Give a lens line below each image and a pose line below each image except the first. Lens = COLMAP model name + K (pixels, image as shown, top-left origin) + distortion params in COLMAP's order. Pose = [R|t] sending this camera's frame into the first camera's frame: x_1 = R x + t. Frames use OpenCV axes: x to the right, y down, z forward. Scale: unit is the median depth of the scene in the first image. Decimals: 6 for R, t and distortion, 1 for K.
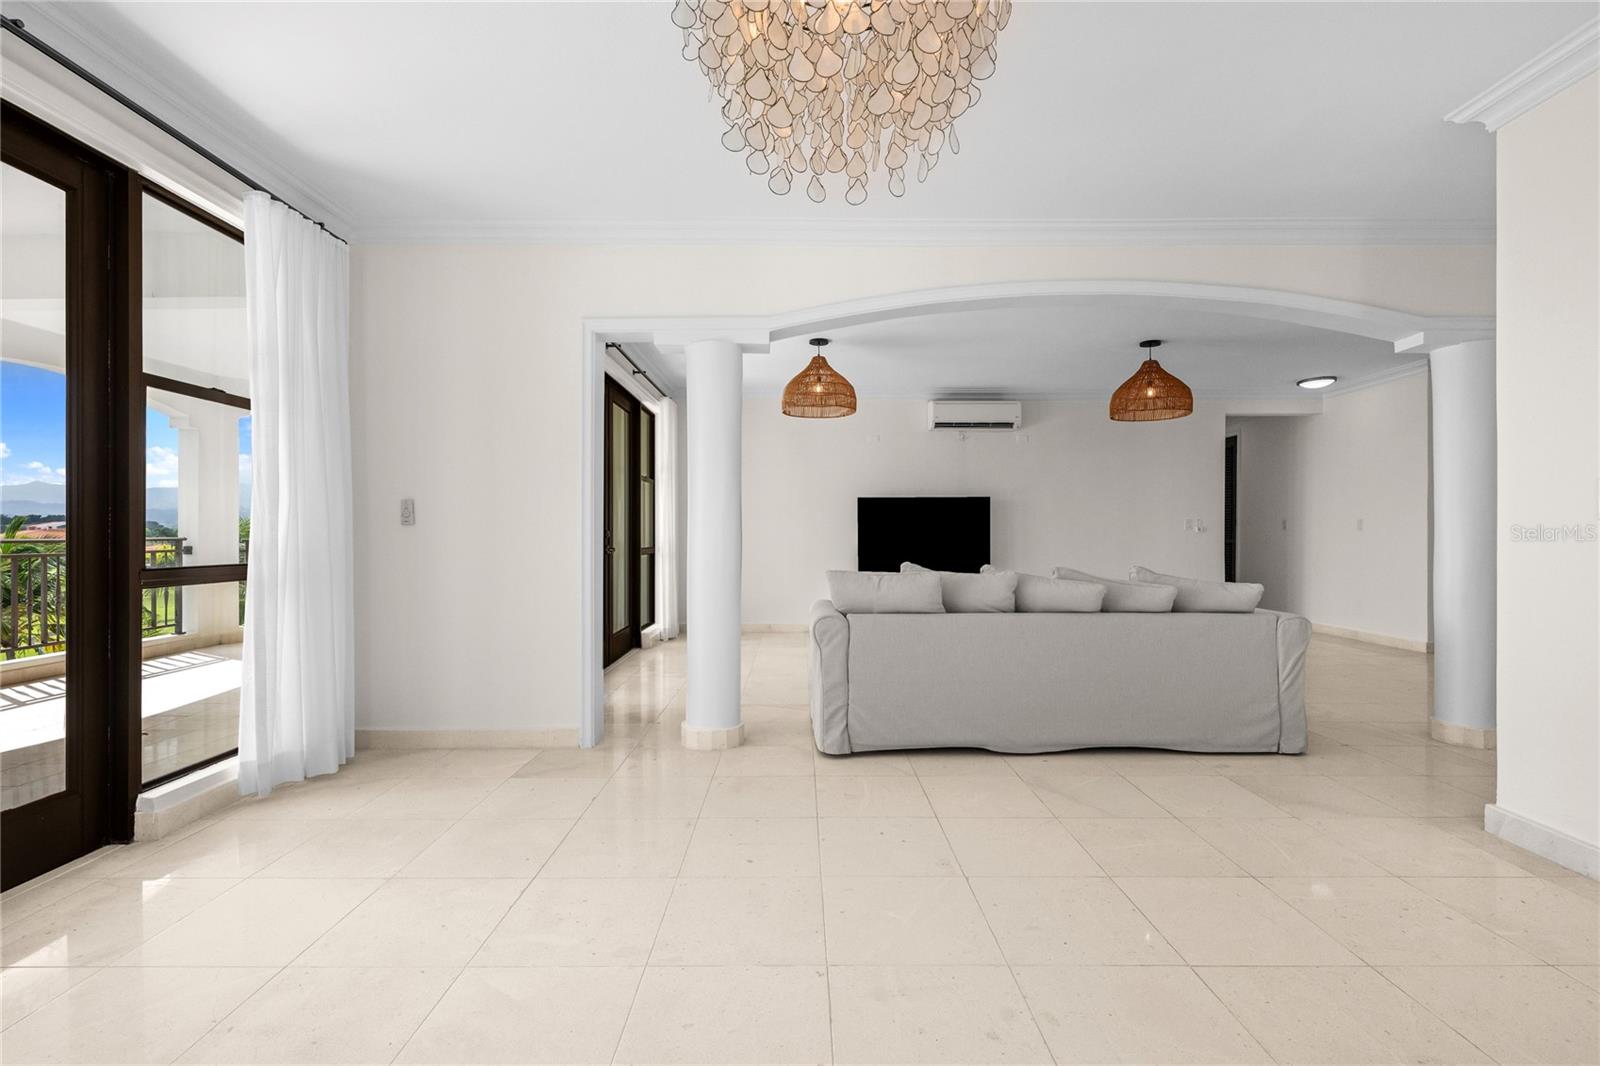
lens RADIAL K [[707.0, 0, 798.4], [0, 707.0, 531.1], [0, 0, 1]] dist [-0.001457, -0.001504]
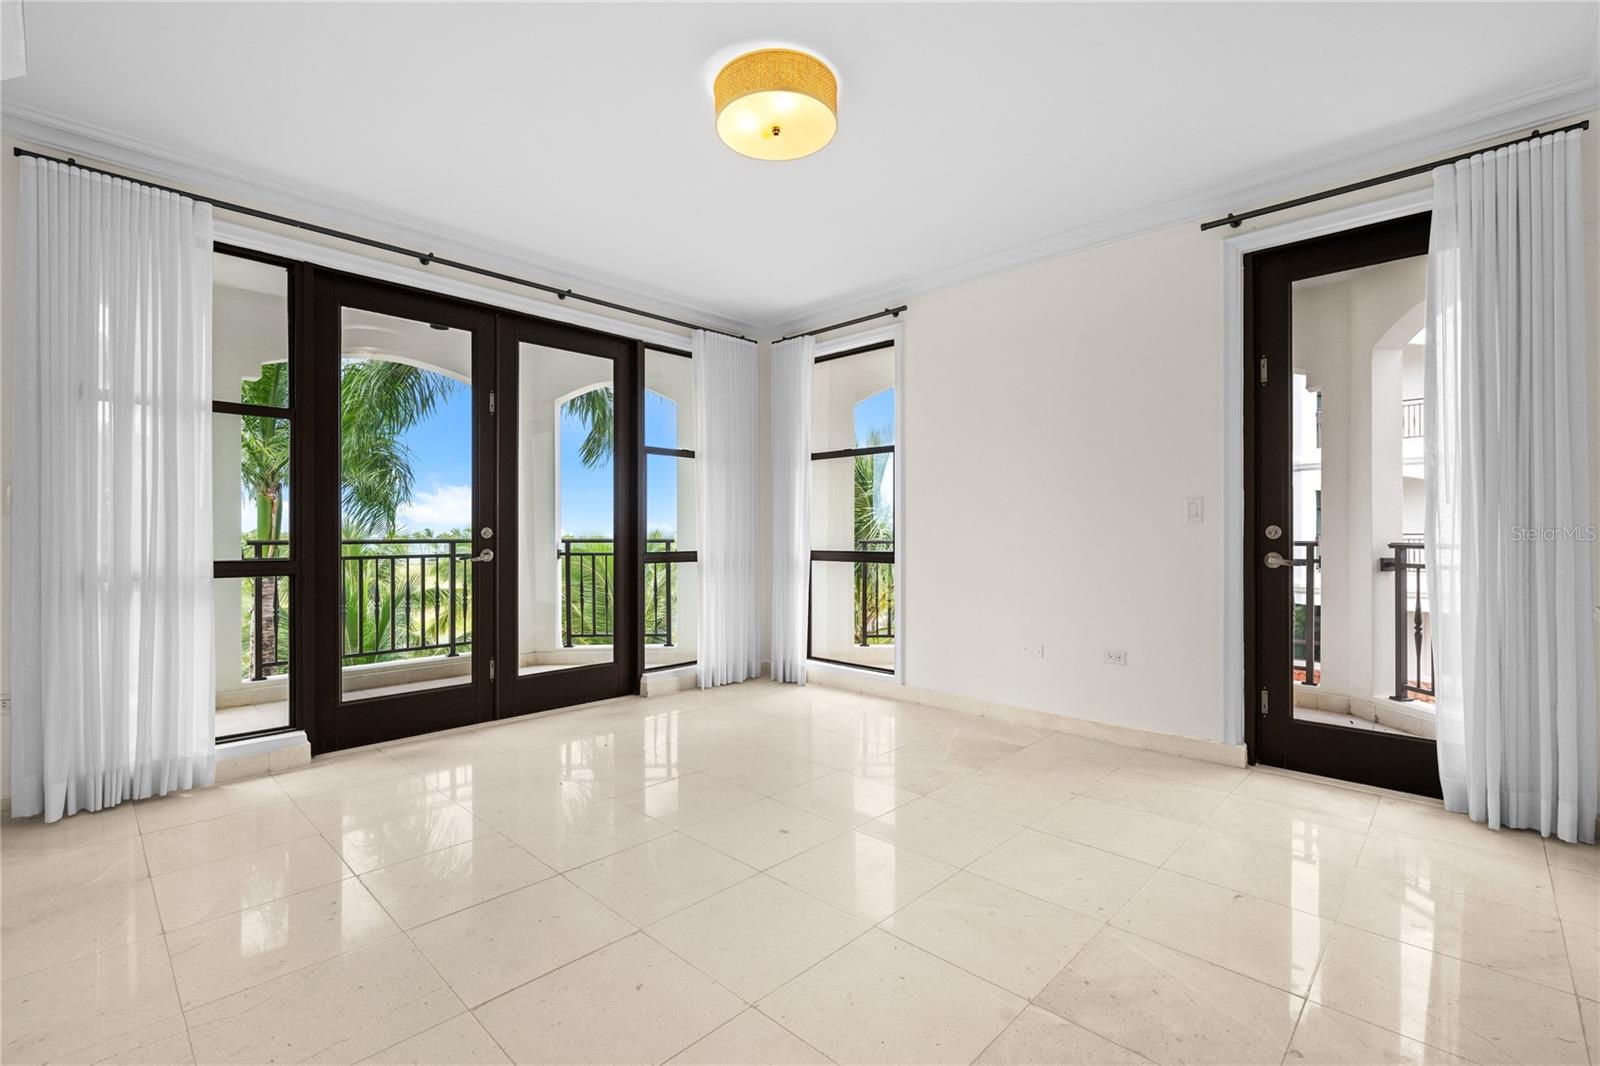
lens RADIAL K [[707.0, 0, 796.6], [0, 707.0, 536.7], [0, 0, 1]] dist [-0.001457, -0.001504]
pose [[0.699515, 0.000671, -0.714617, 0.672739], [0.003976, 0.999980, 0.004831, 0.005190], [0.714607, -0.006221, 0.699499, -0.020209]]
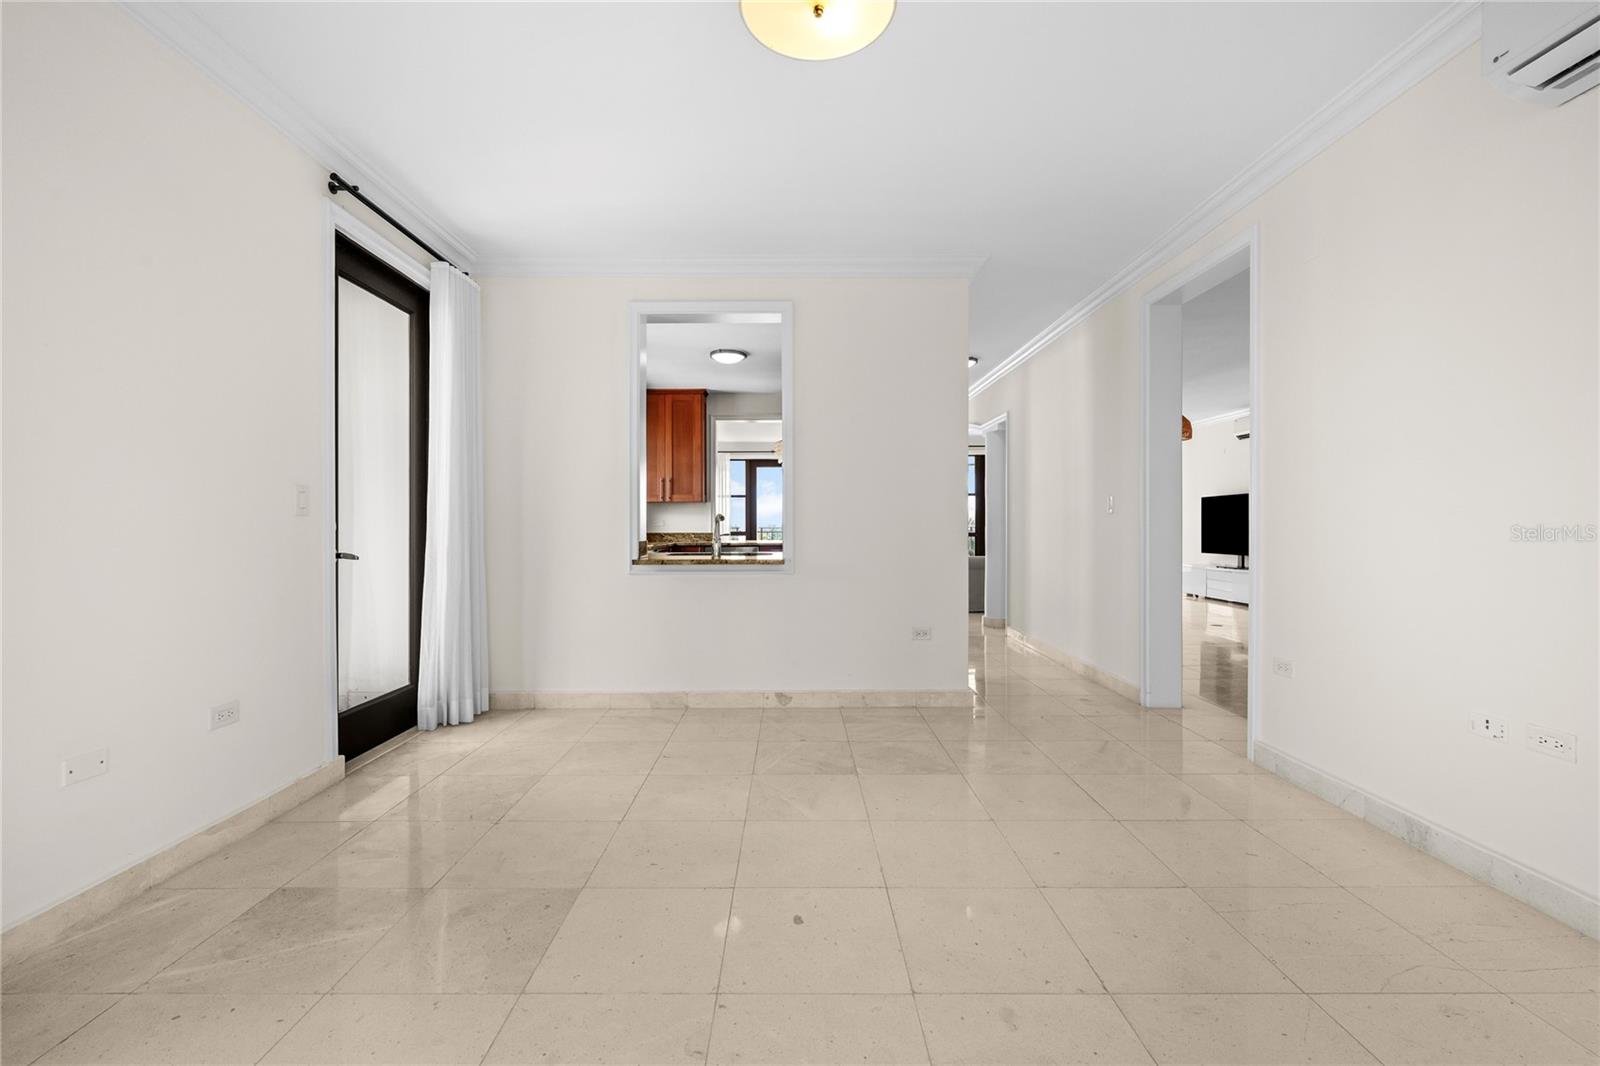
lens RADIAL K [[666.3, 0, 791.0], [0, 666.3, 538.1], [0, 0, 1]] dist [-0.008698, 0.000210]
pose [[0.027491, -0.019707, 0.999428, -0.733243], [-0.002171, 0.999802, 0.019775, 0.001591], [-0.999620, -0.002713, 0.027443, 0.642054]]
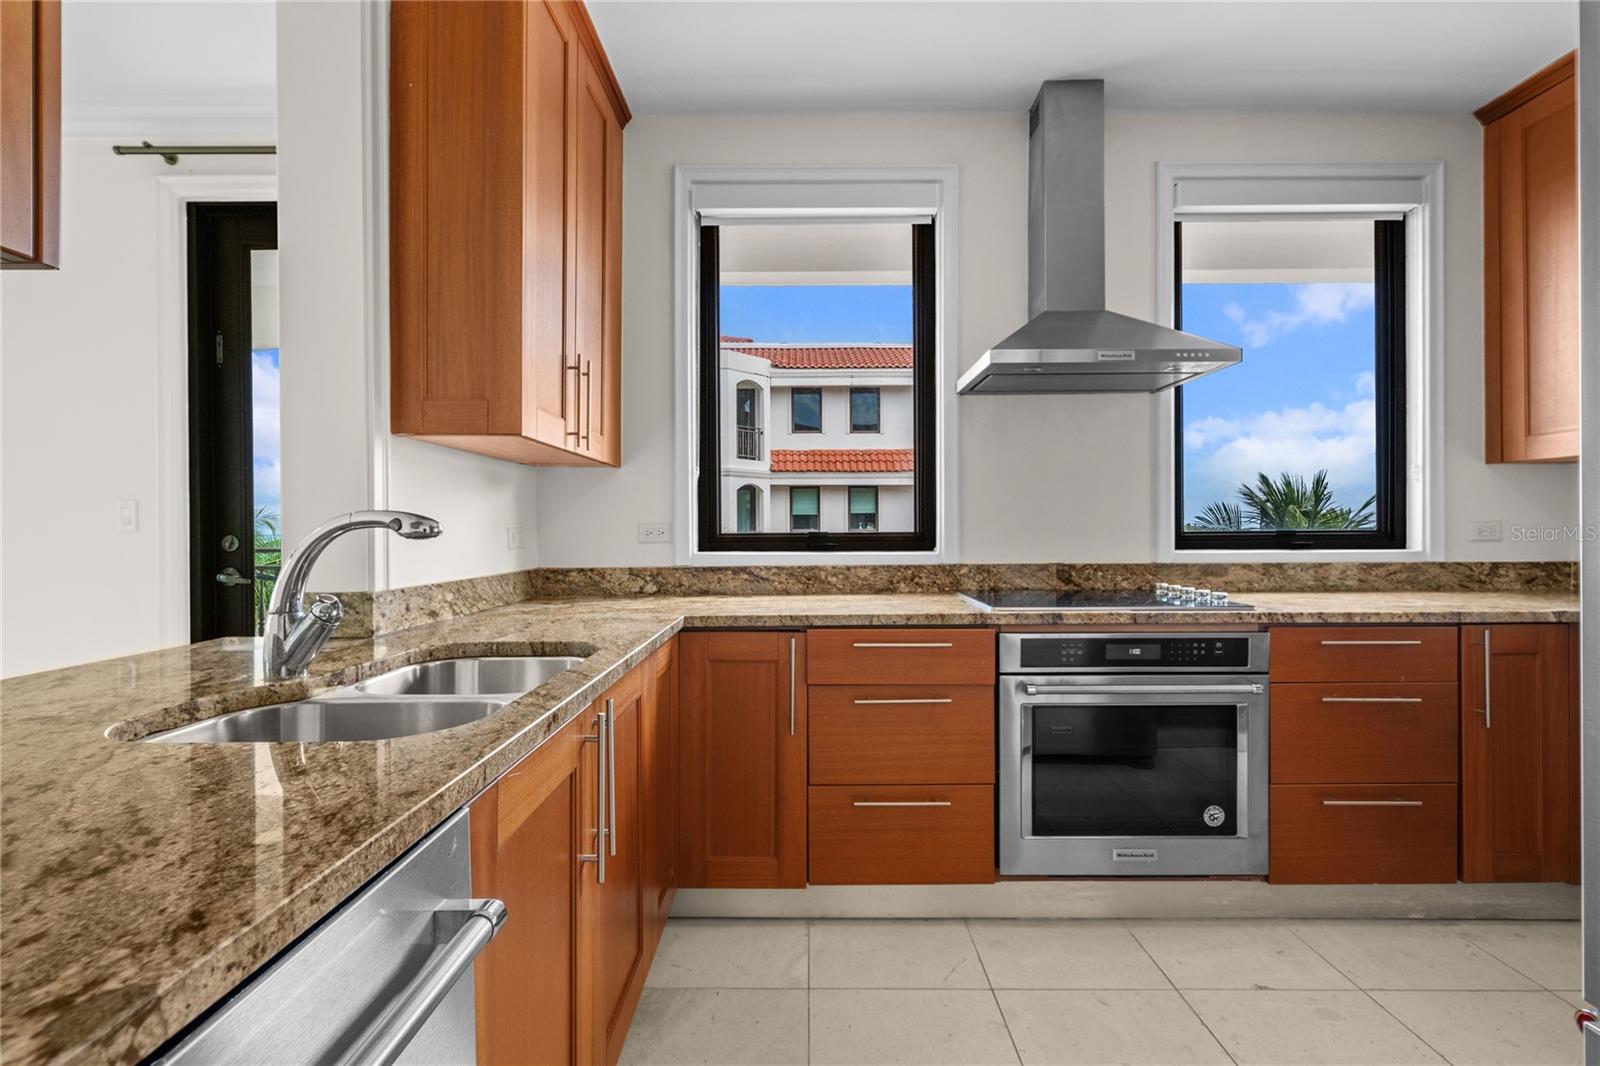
lens RADIAL K [[943.6, 0, 803.0], [0, 943.6, 537.2], [0, 0, 1]] dist [0.047594, 0.001708]
pose [[0.999400, -0.003717, -0.034424, 1.265842], [0.003826, 0.999988, 0.003090, -0.004257], [0.034412, -0.003220, 0.999403, 0.065403]]
